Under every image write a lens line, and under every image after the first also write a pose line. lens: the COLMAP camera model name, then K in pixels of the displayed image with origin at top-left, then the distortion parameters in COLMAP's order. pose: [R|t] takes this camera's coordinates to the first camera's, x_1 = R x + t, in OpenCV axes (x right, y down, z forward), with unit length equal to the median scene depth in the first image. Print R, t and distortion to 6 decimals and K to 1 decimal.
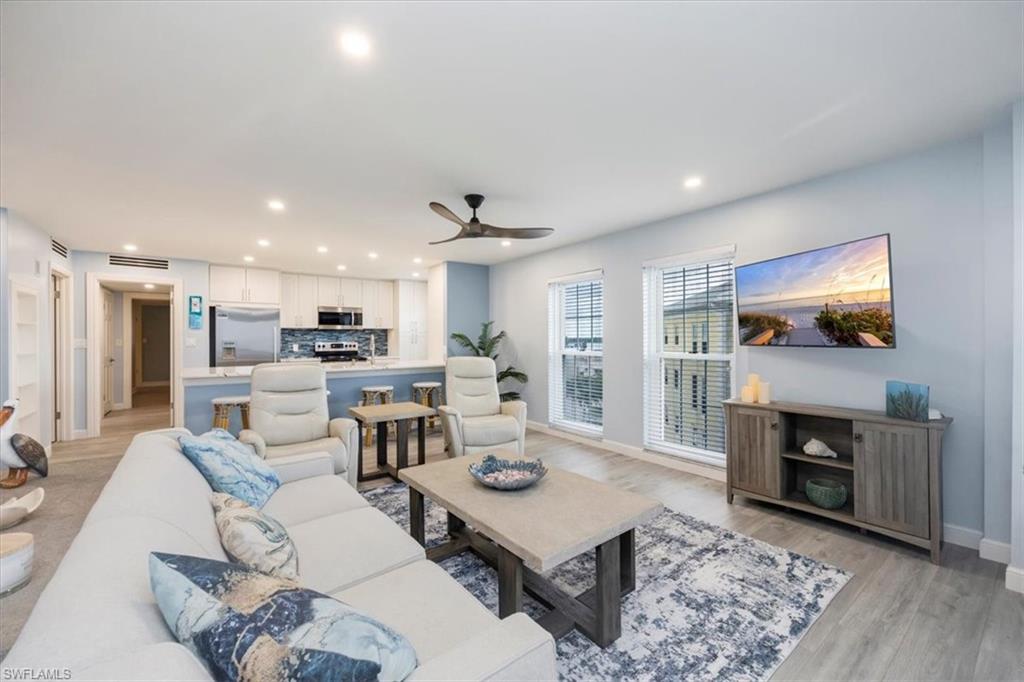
lens RADIAL K [[410.8, 0, 511.5], [0, 410.8, 338.2], [0, 0, 1]] dist [-0.001870, -0.000356]
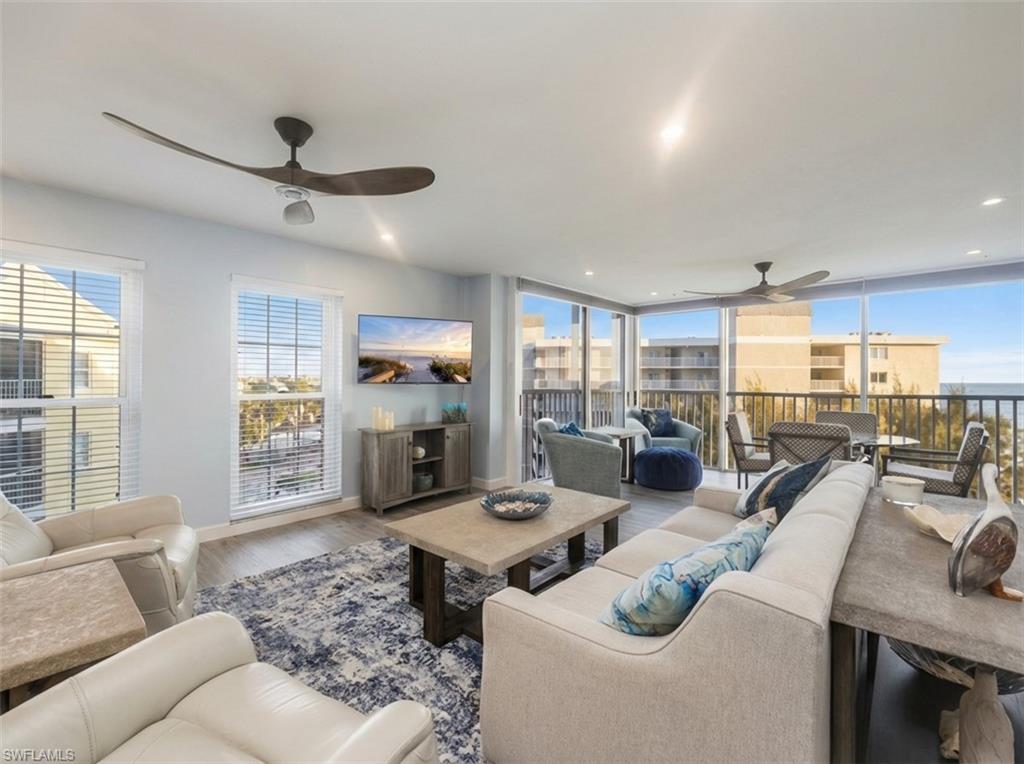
lens RADIAL K [[448.8, 0, 510.5], [0, 448.8, 376.7], [0, 0, 1]] dist [0.000941, 0.000015]
pose [[-0.188705, 0.007044, 0.982009, -0.713750], [-0.006728, 0.999942, -0.008465, 0.005448], [-0.982011, -0.008205, -0.188646, 0.770155]]
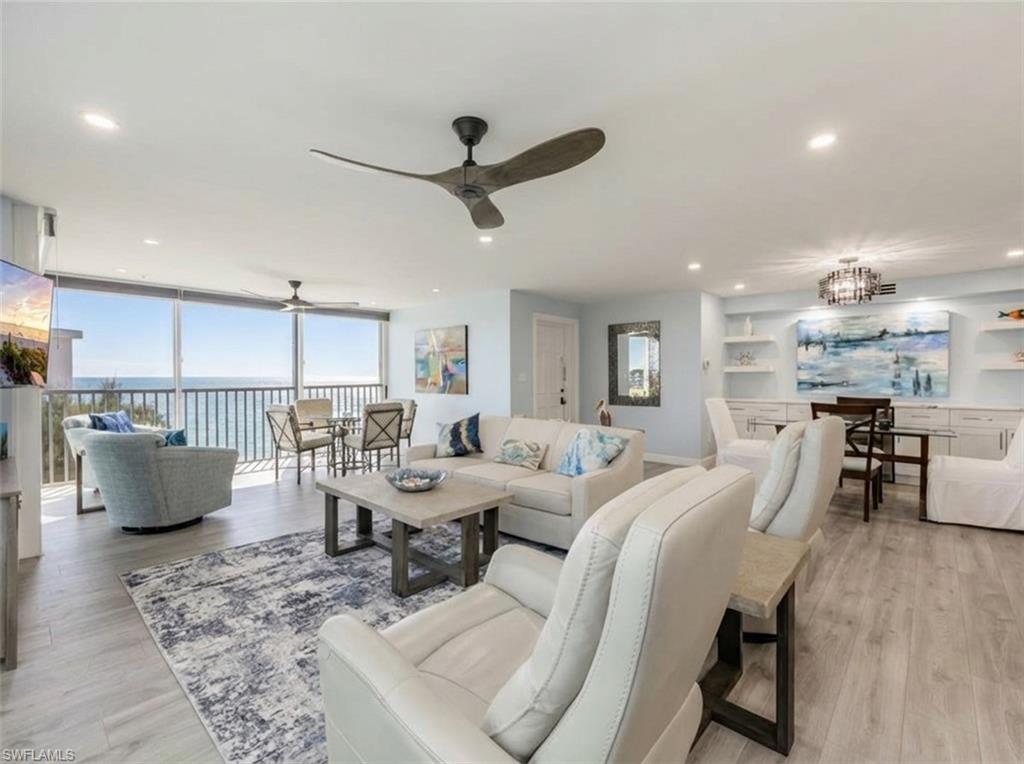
lens RADIAL K [[459.8, 0, 512.0], [0, 459.8, 382.0], [0, 0, 1]] dist [0.000197, -0.000080]
pose [[-0.981328, 0.008213, -0.192165, -0.020659], [0.006156, 0.999917, 0.011297, 0.004756], [0.192242, 0.009903, -0.981298, 1.534768]]
